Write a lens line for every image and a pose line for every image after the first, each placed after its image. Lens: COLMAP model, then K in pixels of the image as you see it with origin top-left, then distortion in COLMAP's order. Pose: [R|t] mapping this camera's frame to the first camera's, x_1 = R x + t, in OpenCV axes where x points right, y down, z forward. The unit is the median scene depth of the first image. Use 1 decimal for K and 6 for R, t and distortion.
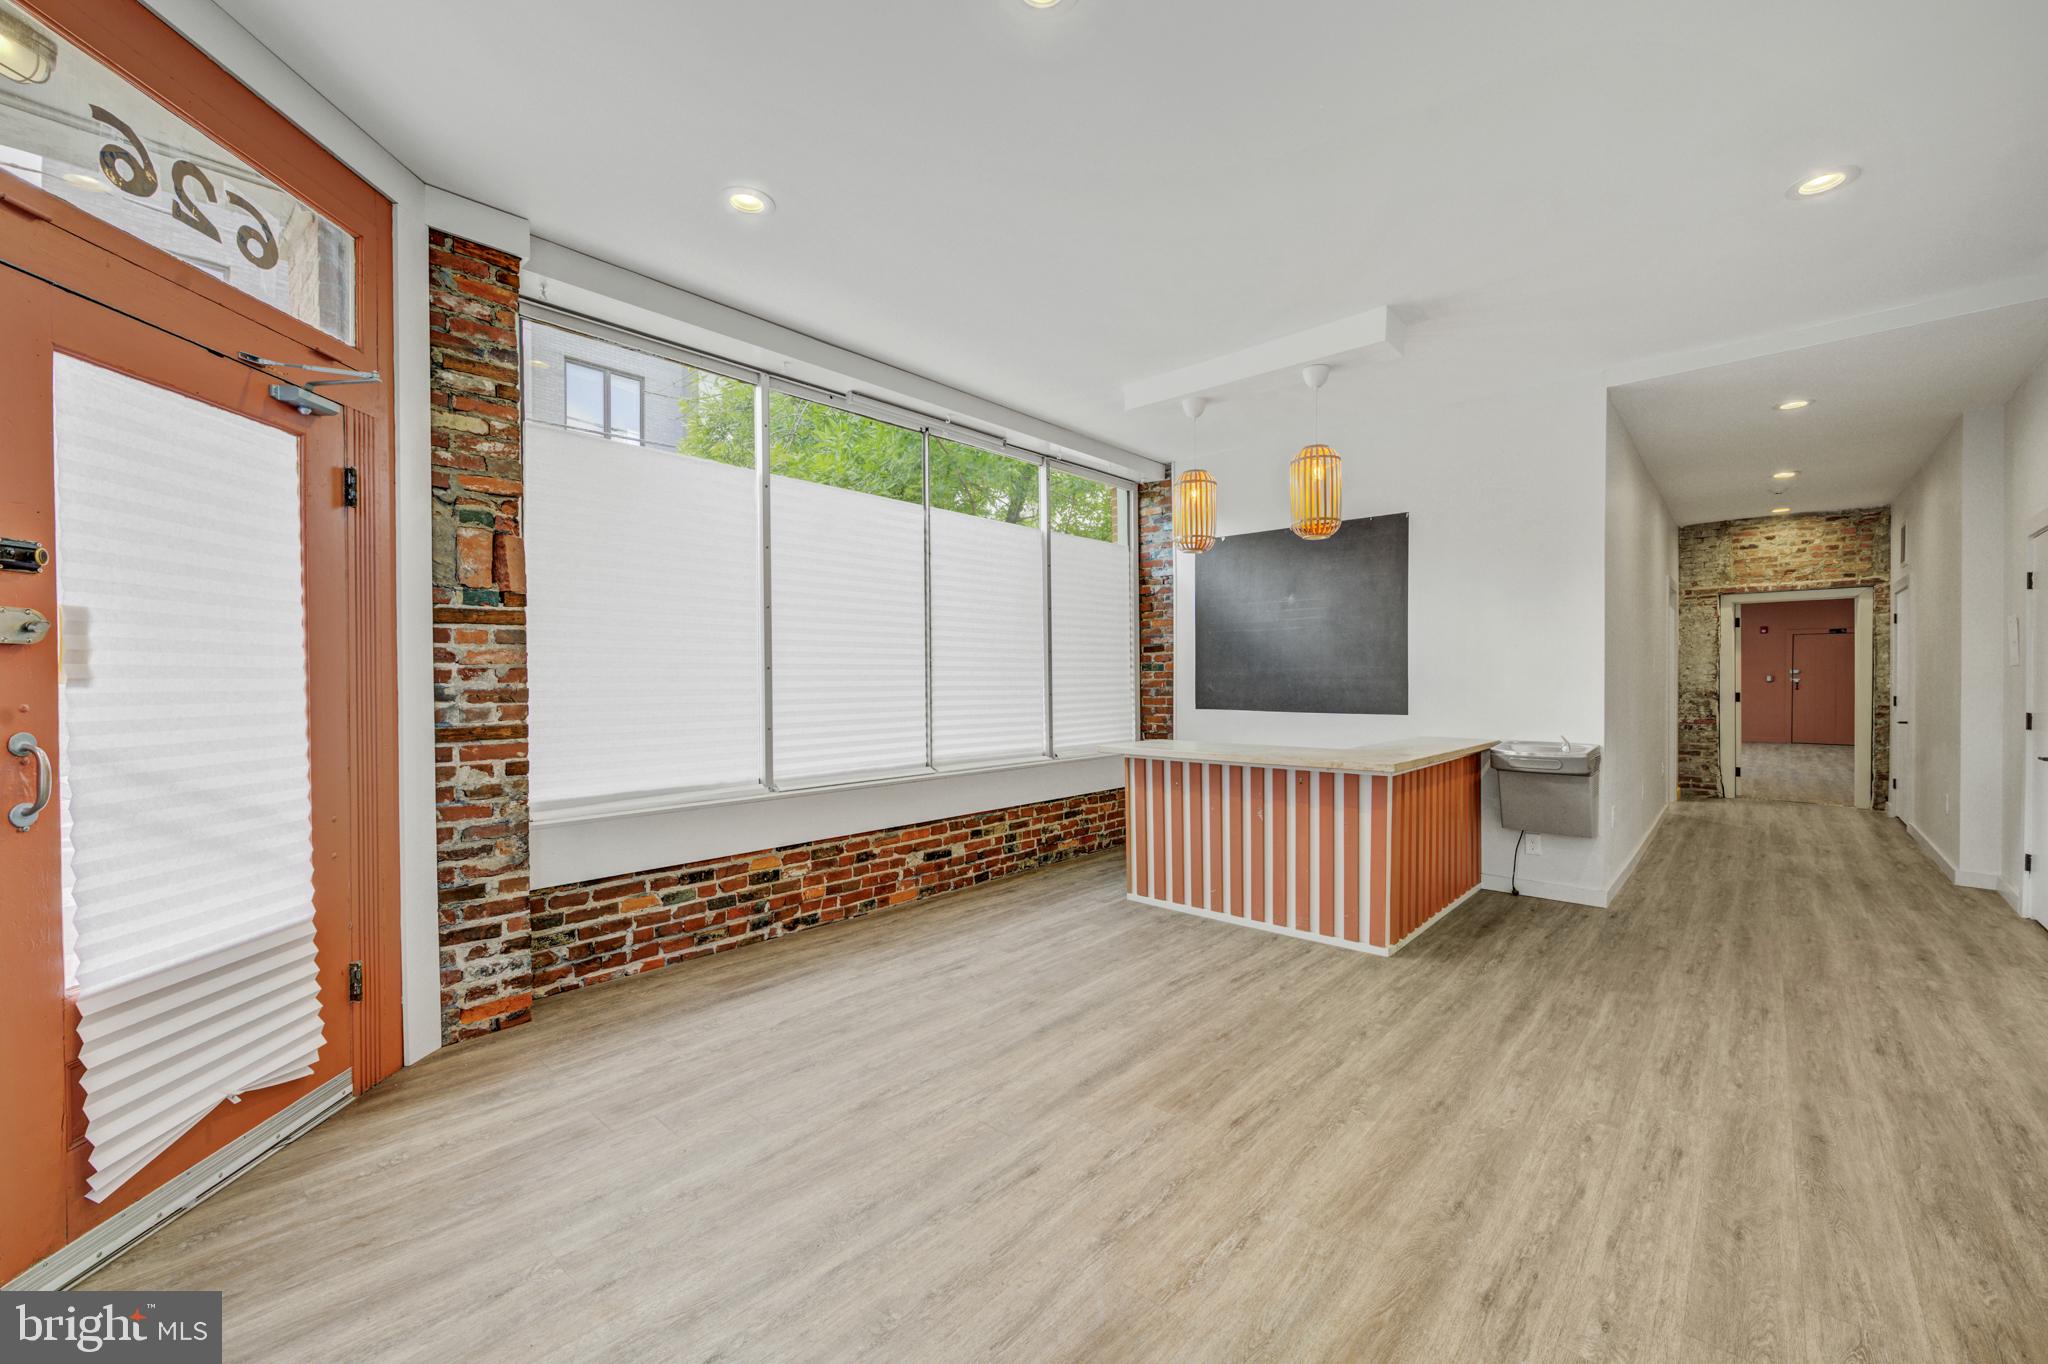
lens RADIAL K [[789.7, 0, 1017.8], [0, 789.7, 685.9], [0, 0, 1]] dist [-0.015653, -0.000247]
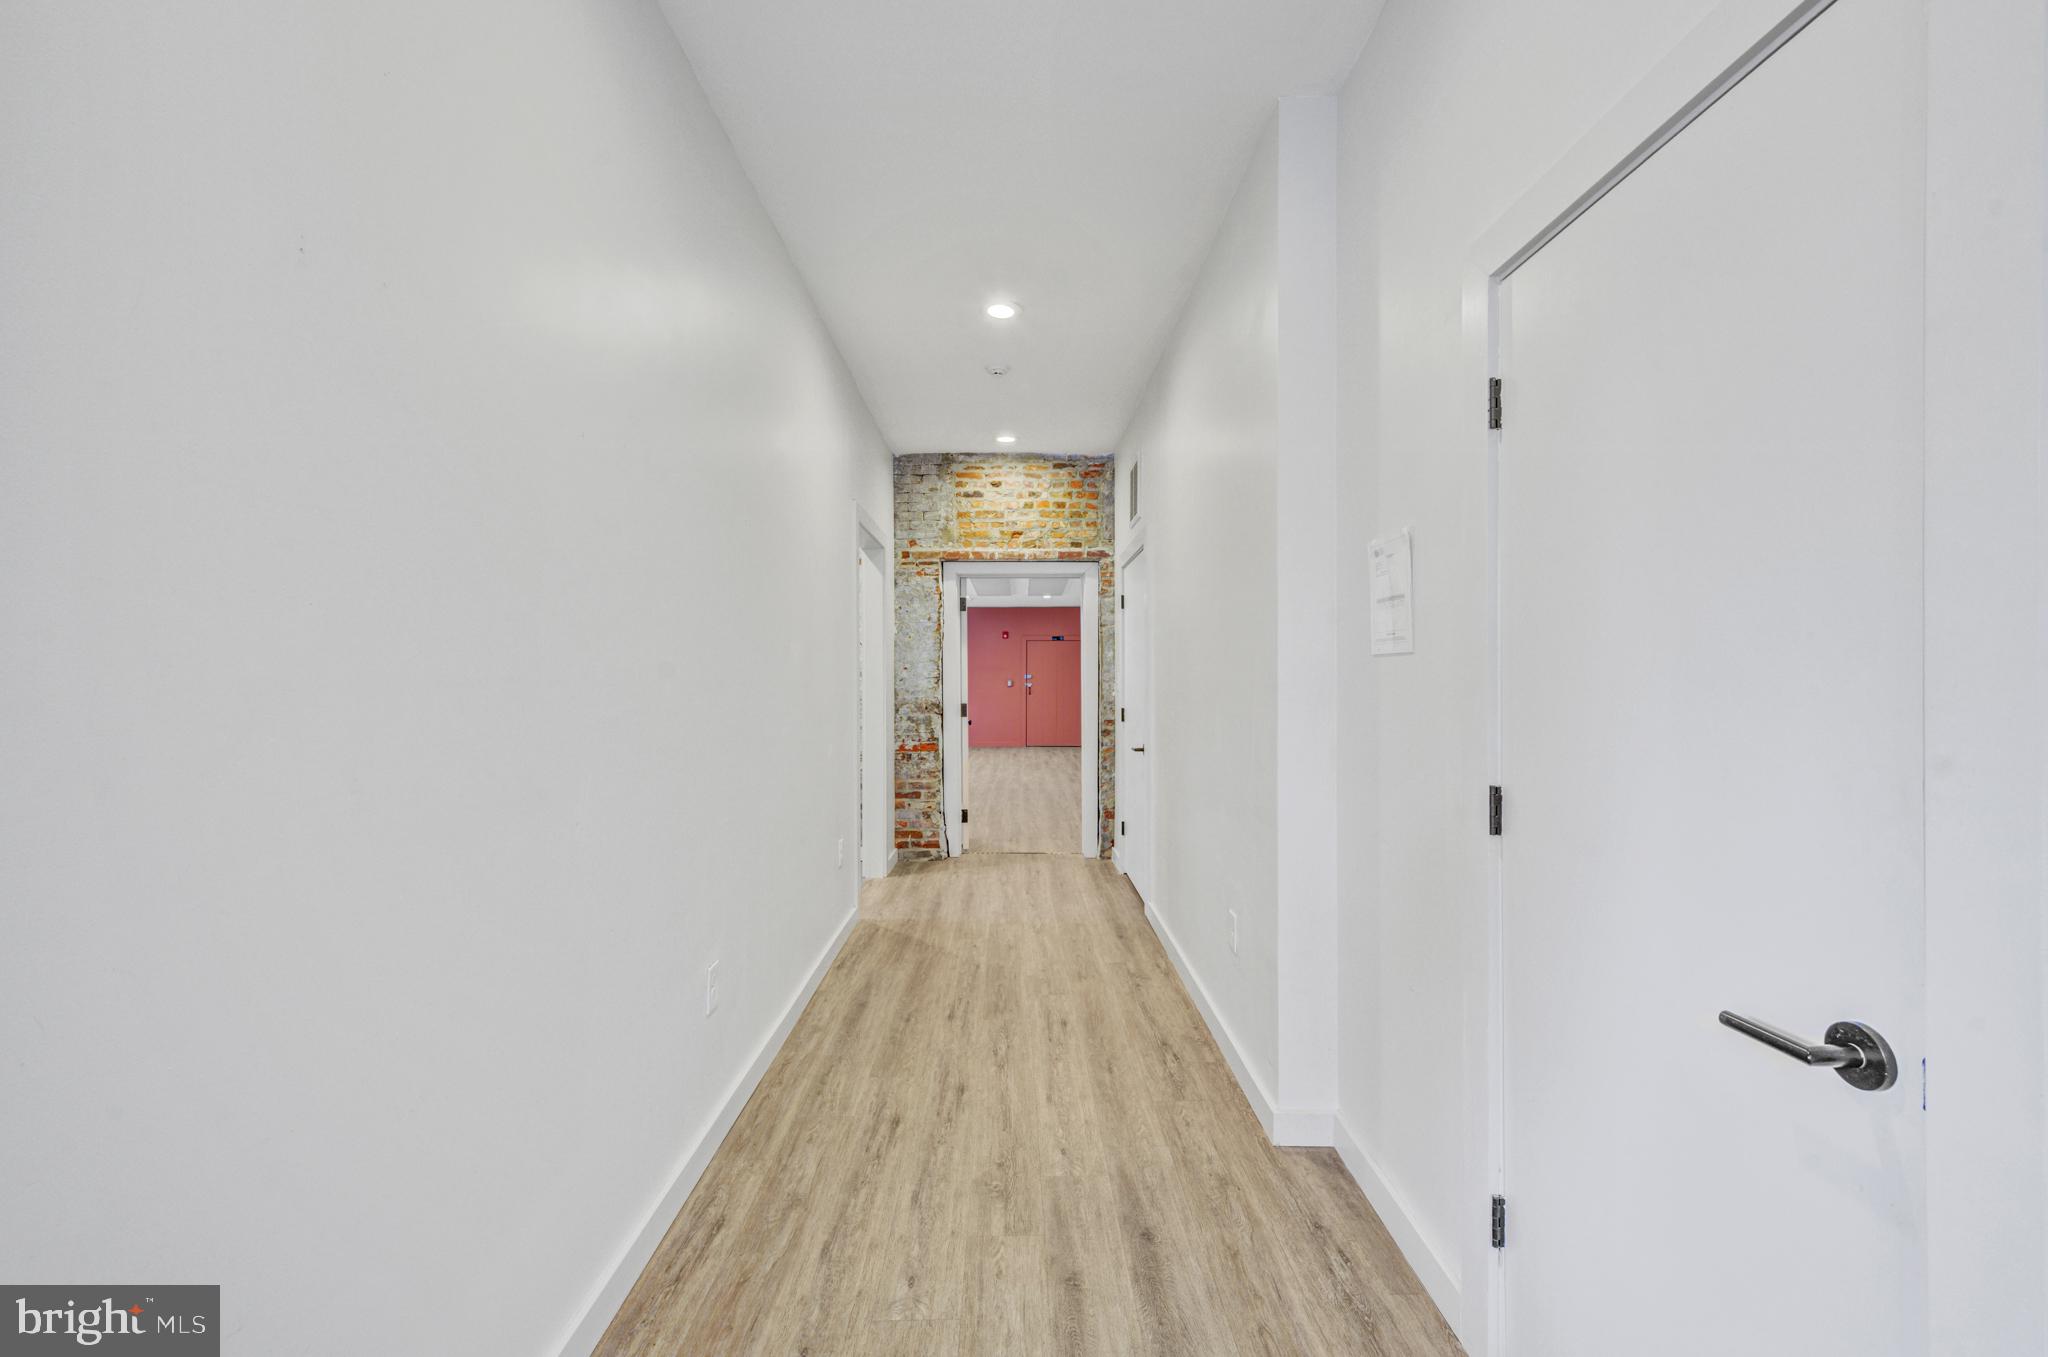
lens RADIAL K [[827.0, 0, 1023.7], [0, 827.0, 678.4], [0, 0, 1]] dist [0.008622, -0.006469]
pose [[0.713178, 0.002319, 0.700979, 0.448840], [0.005292, 0.999948, -0.008692, -0.007663], [-0.700963, 0.009908, 0.713129, 0.438480]]
